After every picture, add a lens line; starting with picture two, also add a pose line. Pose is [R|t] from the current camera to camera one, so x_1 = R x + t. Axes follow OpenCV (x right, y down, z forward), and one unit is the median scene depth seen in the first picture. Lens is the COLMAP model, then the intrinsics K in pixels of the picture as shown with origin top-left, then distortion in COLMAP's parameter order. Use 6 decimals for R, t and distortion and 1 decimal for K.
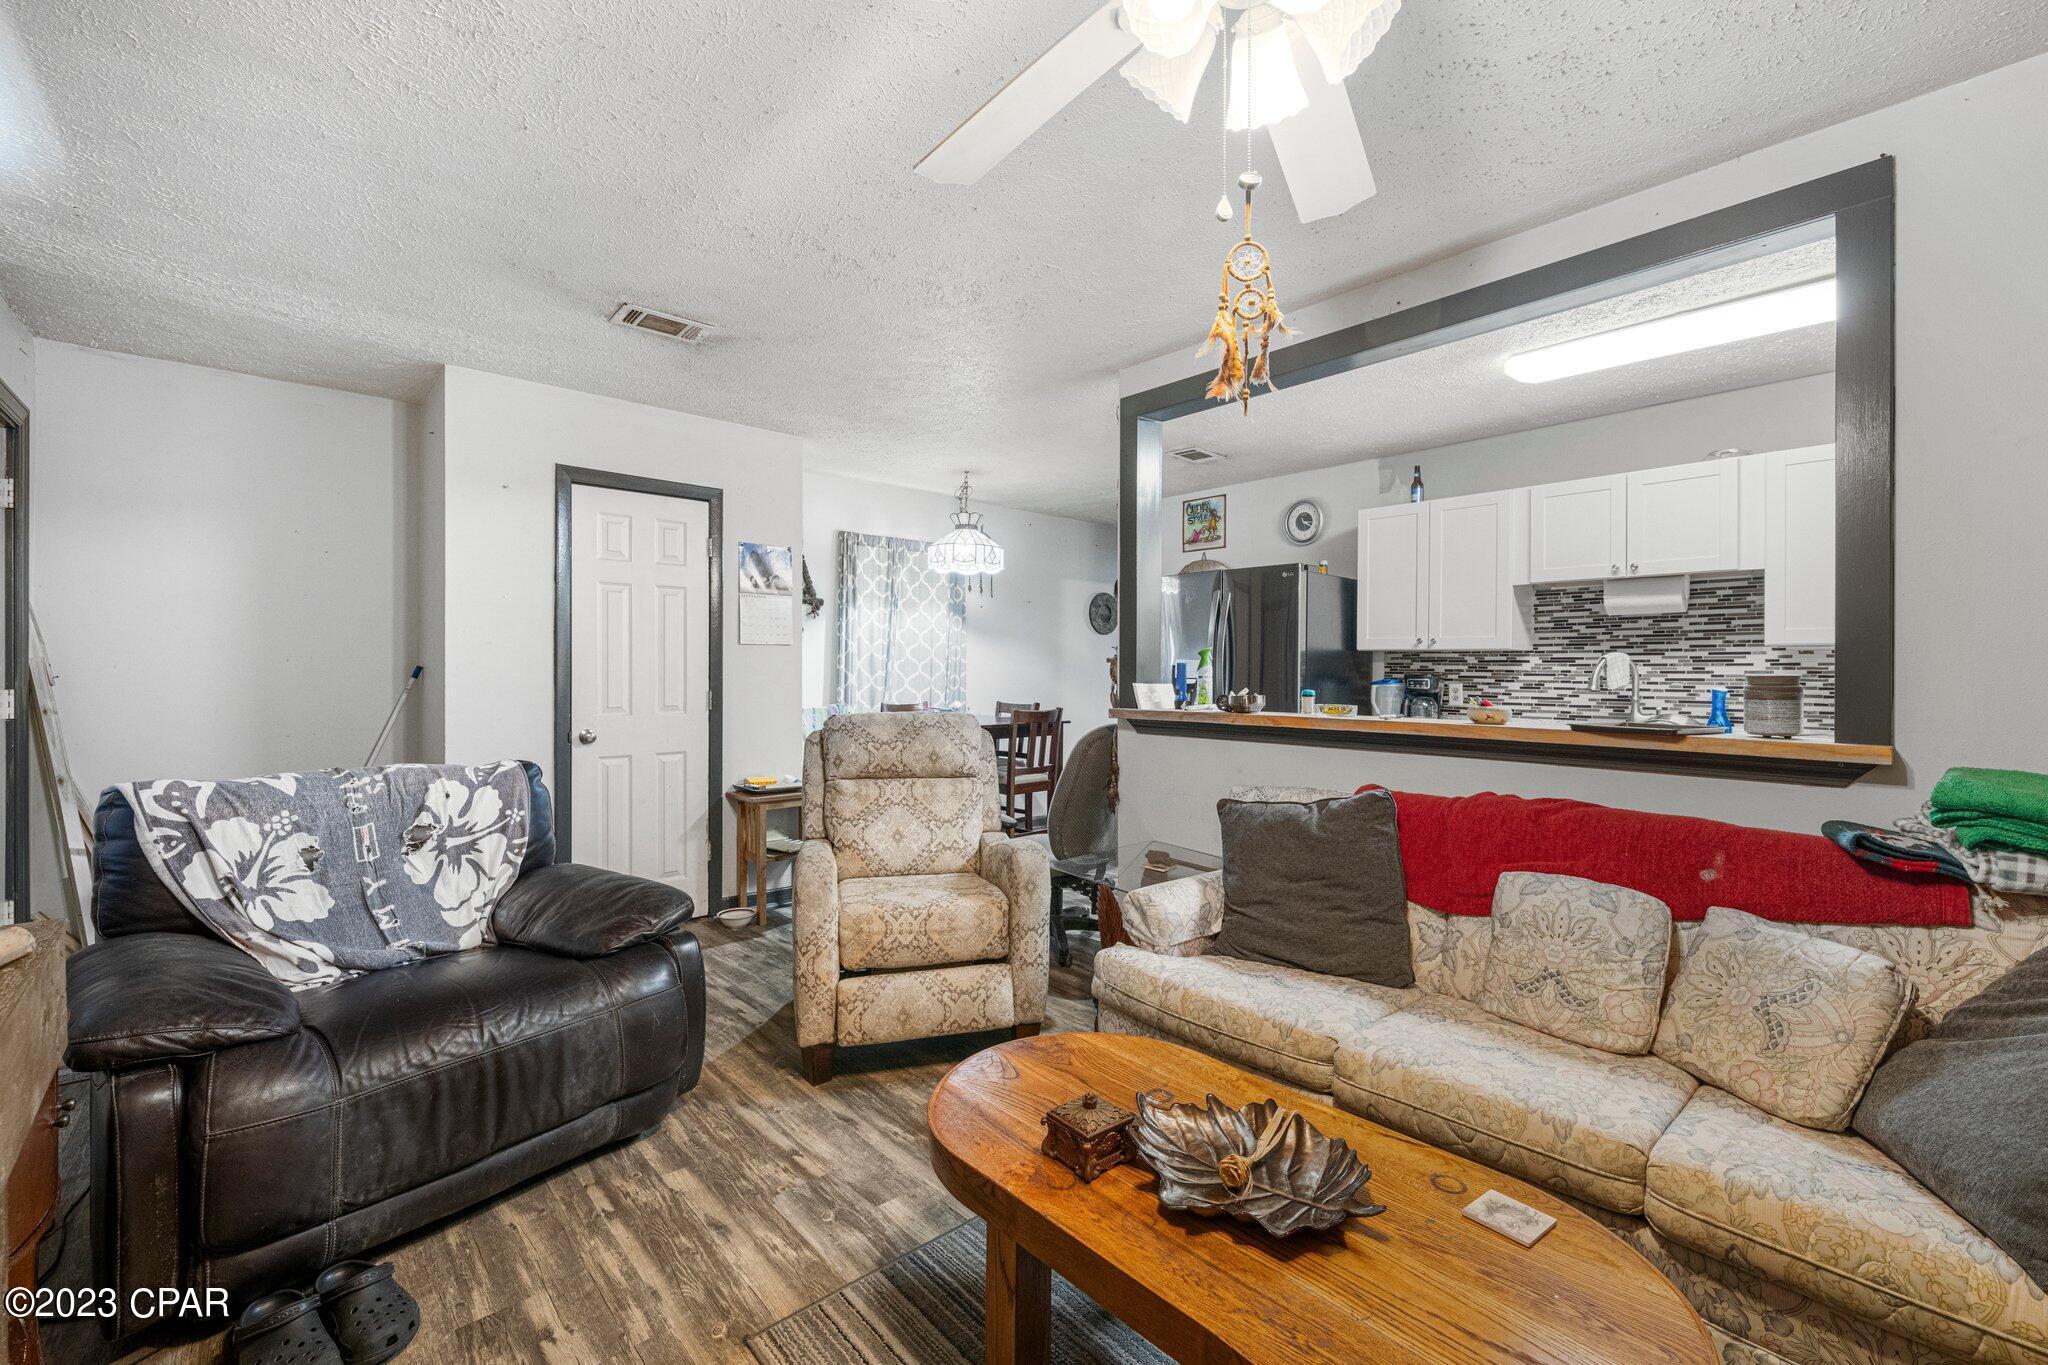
lens RADIAL K [[843.0, 0, 1018.3], [0, 843.0, 675.1], [0, 0, 1]] dist [0.012968, 0.000325]
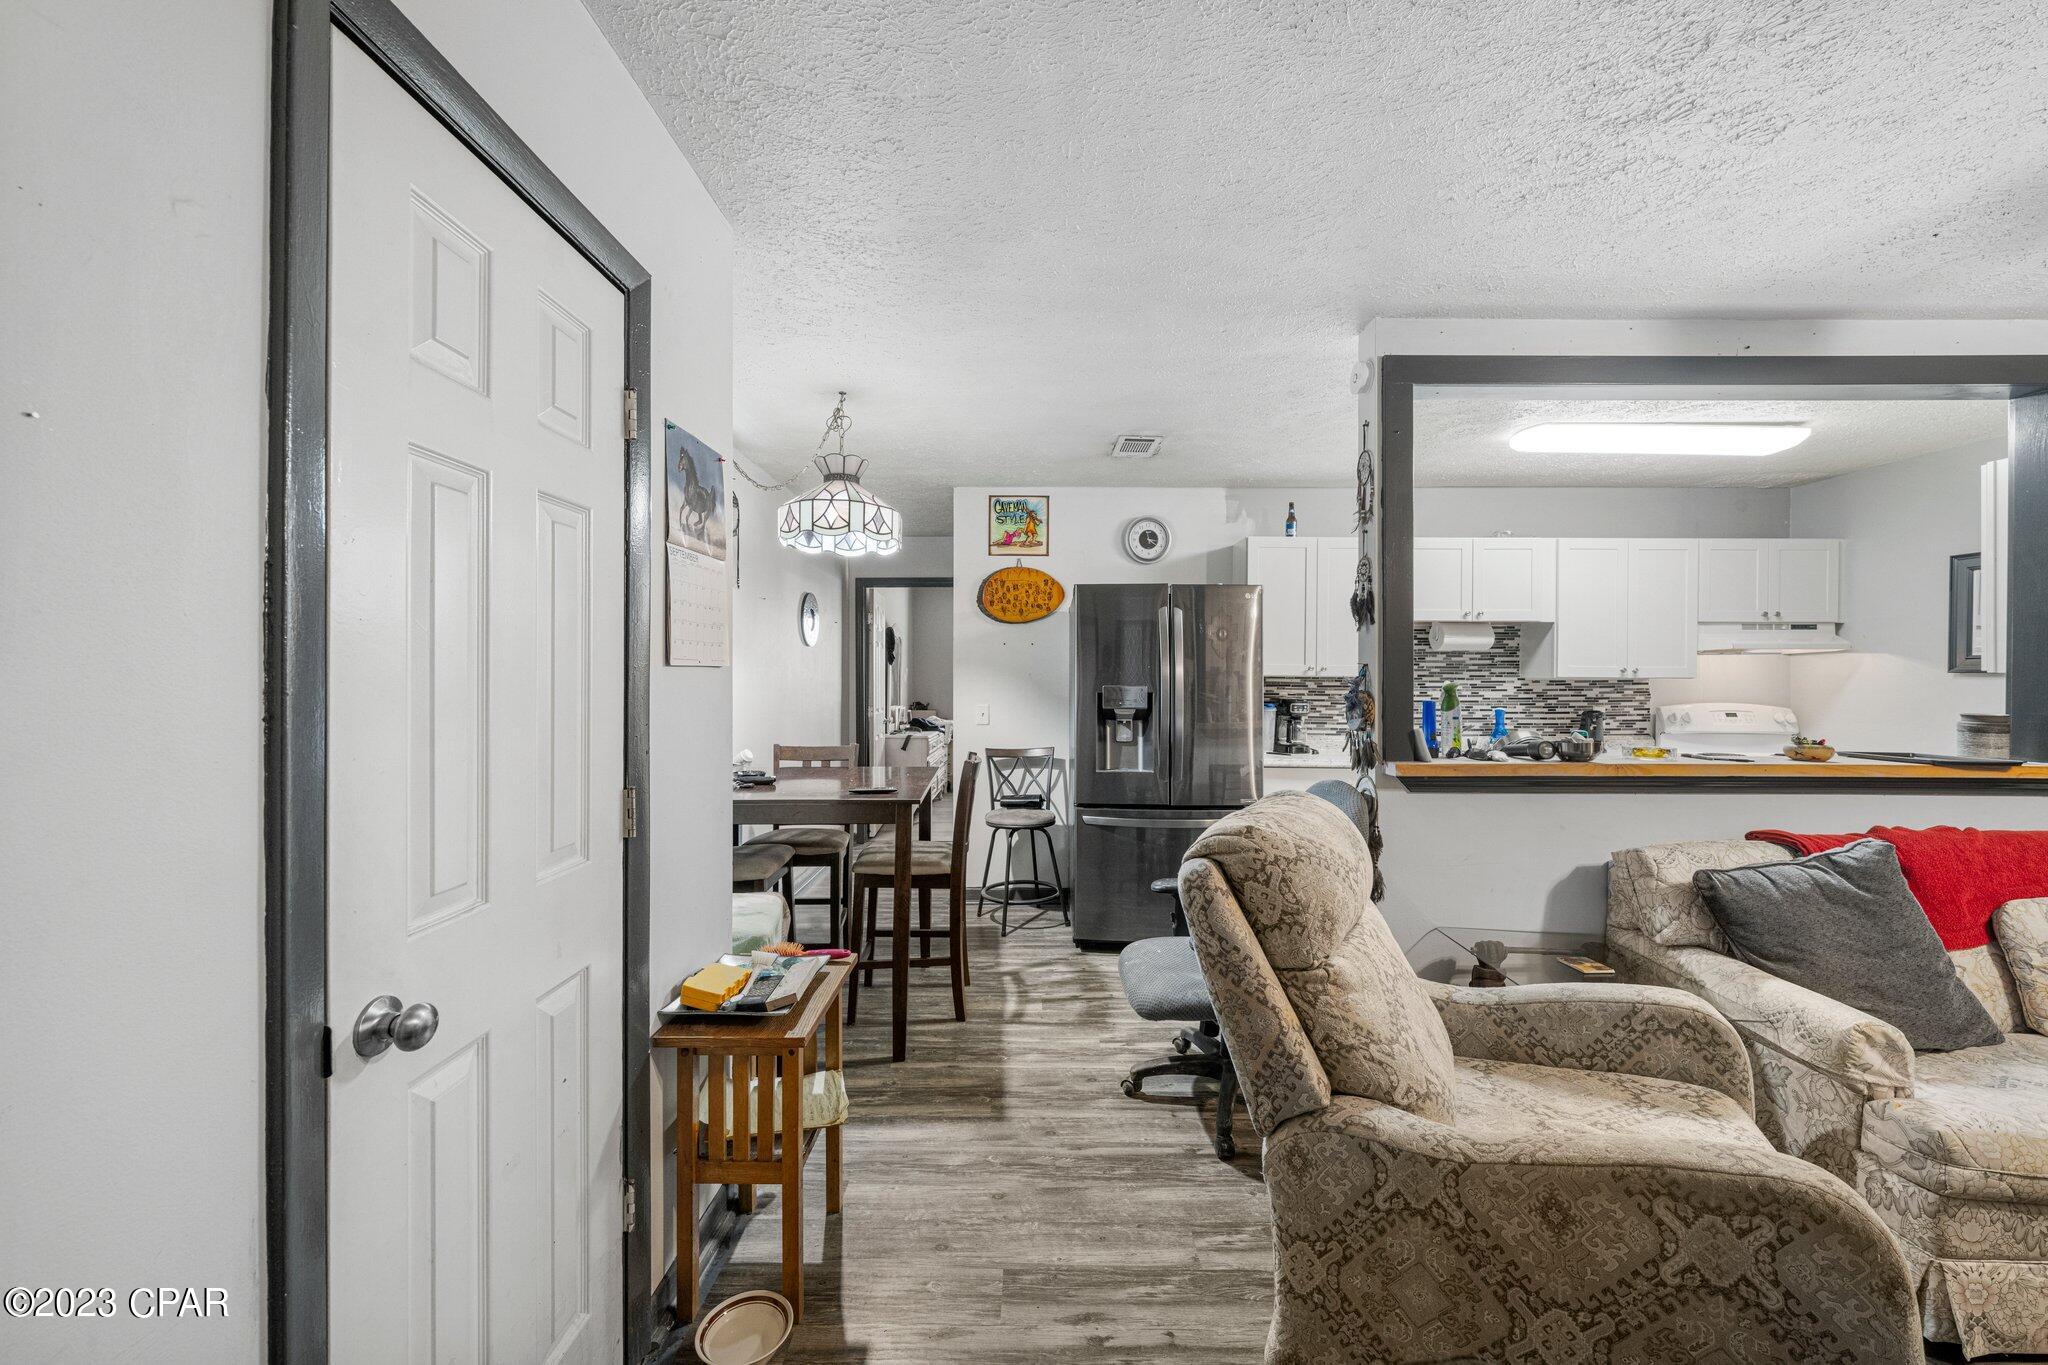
lens RADIAL K [[776.4, 0, 1022.0], [0, 776.4, 676.4], [0, 0, 1]] dist [-0.005273, 0.000527]
pose [[0.678525, -0.001384, 0.734576, -0.486232], [0.004260, 0.999989, -0.002051, -0.029615], [-0.734565, 0.004520, 0.678523, 0.607204]]
